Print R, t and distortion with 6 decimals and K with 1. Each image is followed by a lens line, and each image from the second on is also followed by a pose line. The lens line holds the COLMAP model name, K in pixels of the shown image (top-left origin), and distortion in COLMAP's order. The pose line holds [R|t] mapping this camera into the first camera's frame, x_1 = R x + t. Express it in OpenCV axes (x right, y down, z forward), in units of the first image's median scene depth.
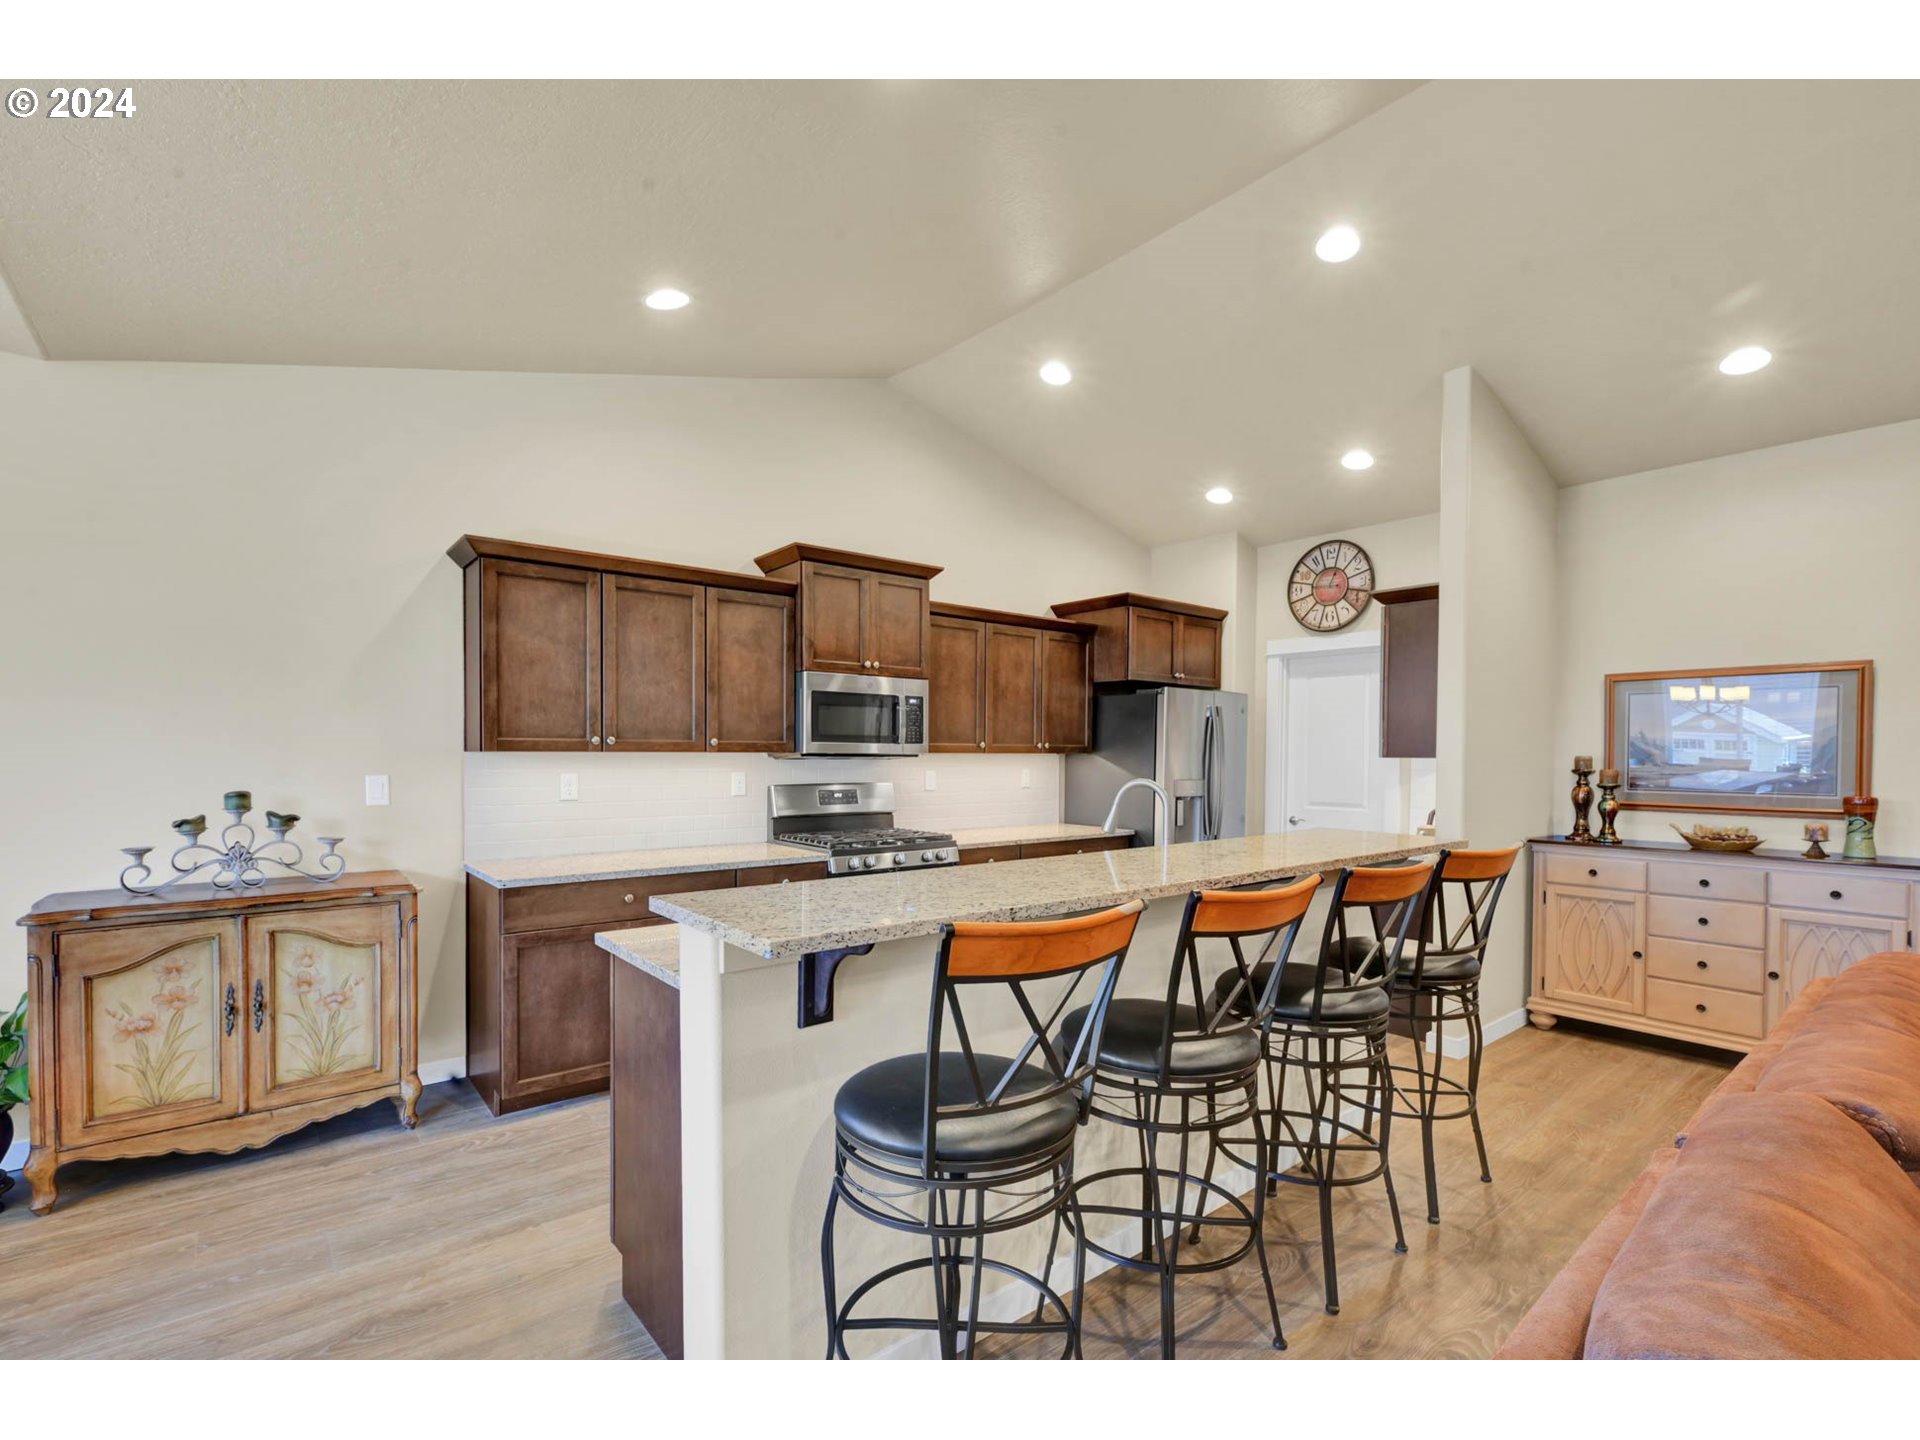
lens RADIAL K [[873.4, 0, 955.8], [0, 873.4, 754.2], [0, 0, 1]] dist [0.004793, 0.000185]
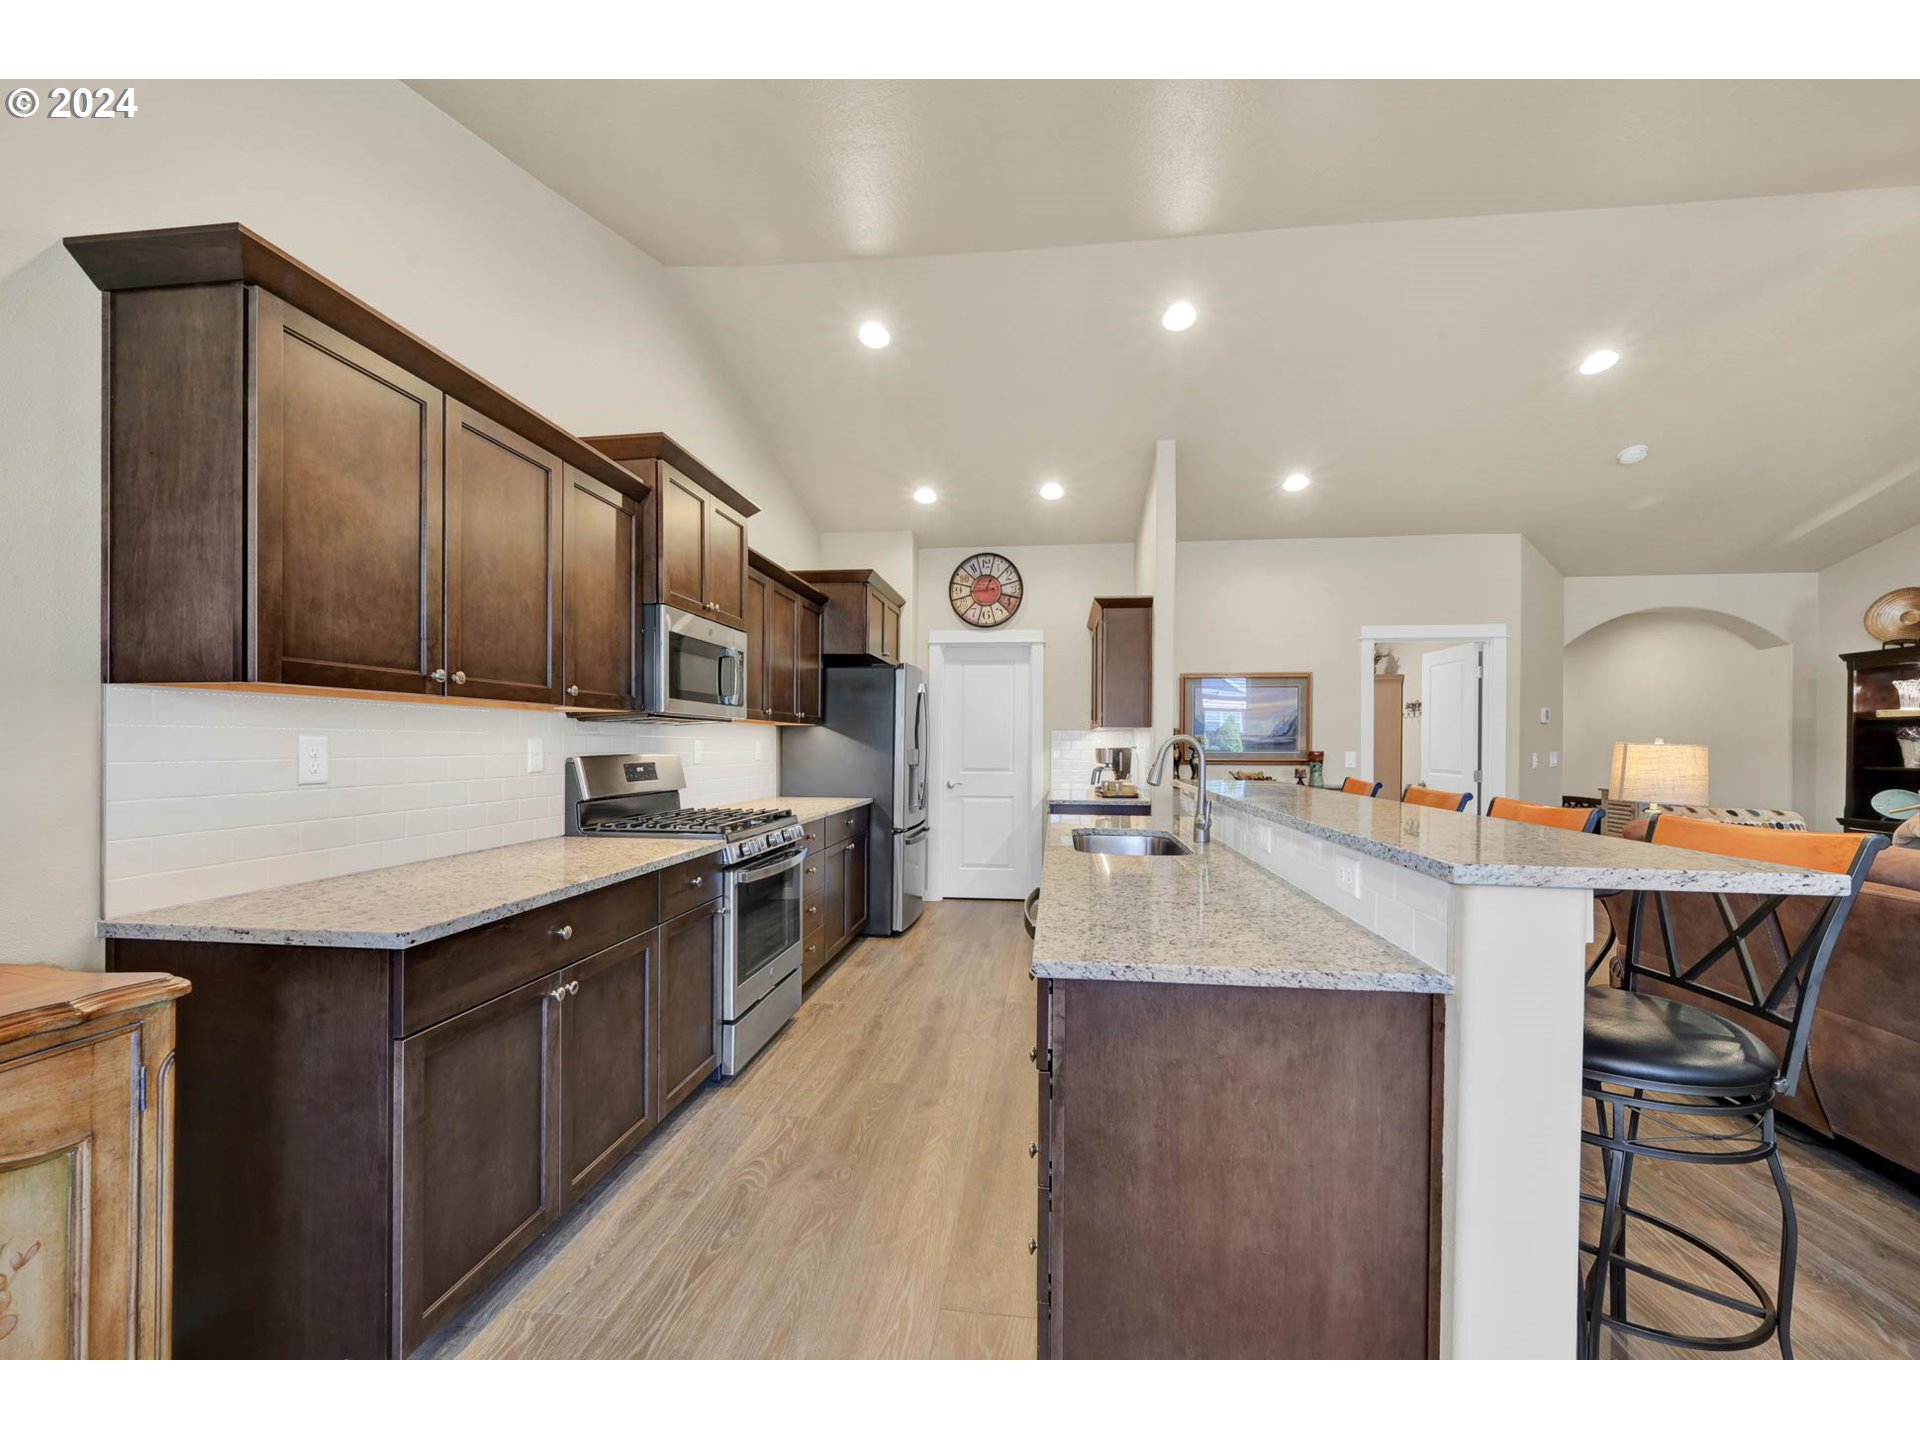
lens RADIAL K [[761.8, 0, 959.6], [0, 761.8, 737.7], [0, 0, 1]] dist [-0.001106, 0.000269]
pose [[0.729050, 0.002437, 0.684456, -0.408245], [0.000352, 0.999992, -0.003935, 0.022216], [-0.684460, 0.003109, 0.729044, 0.316222]]
